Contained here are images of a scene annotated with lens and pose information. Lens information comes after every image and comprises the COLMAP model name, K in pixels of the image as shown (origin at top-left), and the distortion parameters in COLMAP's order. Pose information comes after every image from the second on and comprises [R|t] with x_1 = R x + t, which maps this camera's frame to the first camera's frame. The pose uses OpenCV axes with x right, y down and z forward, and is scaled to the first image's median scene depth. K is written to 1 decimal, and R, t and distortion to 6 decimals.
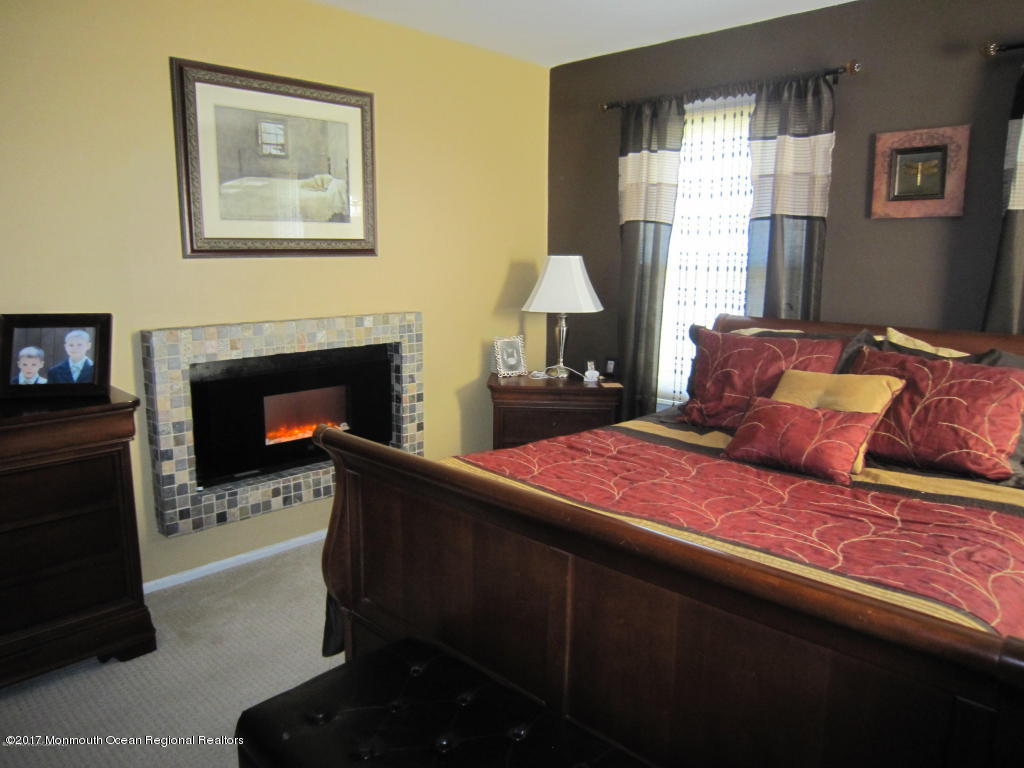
lens RADIAL K [[729.9, 0, 512.0], [0, 729.9, 384.0], [0, 0, 1]] dist [-0.031954, 0.006545]
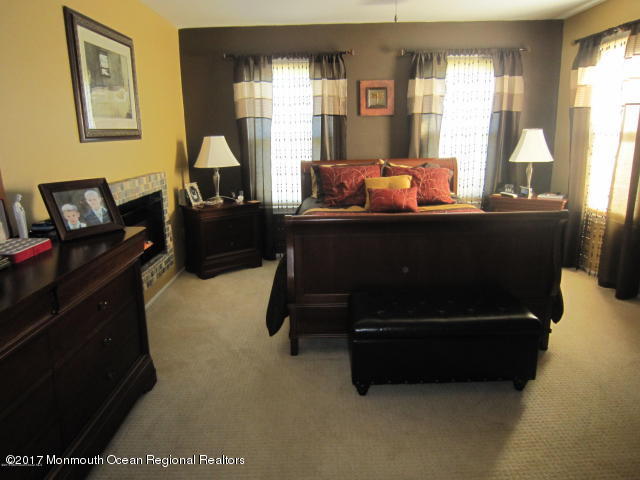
lens RADIAL K [[456.2, 0, 320.0], [0, 456.2, 240.0], [0, 0, 1]] dist [-0.031954, 0.006545]
pose [[0.719467, -0.181376, 0.670425, -0.661434], [0.149806, 0.983103, 0.105203, 0.000367], [-0.678178, 0.024744, 0.734481, -0.018906]]
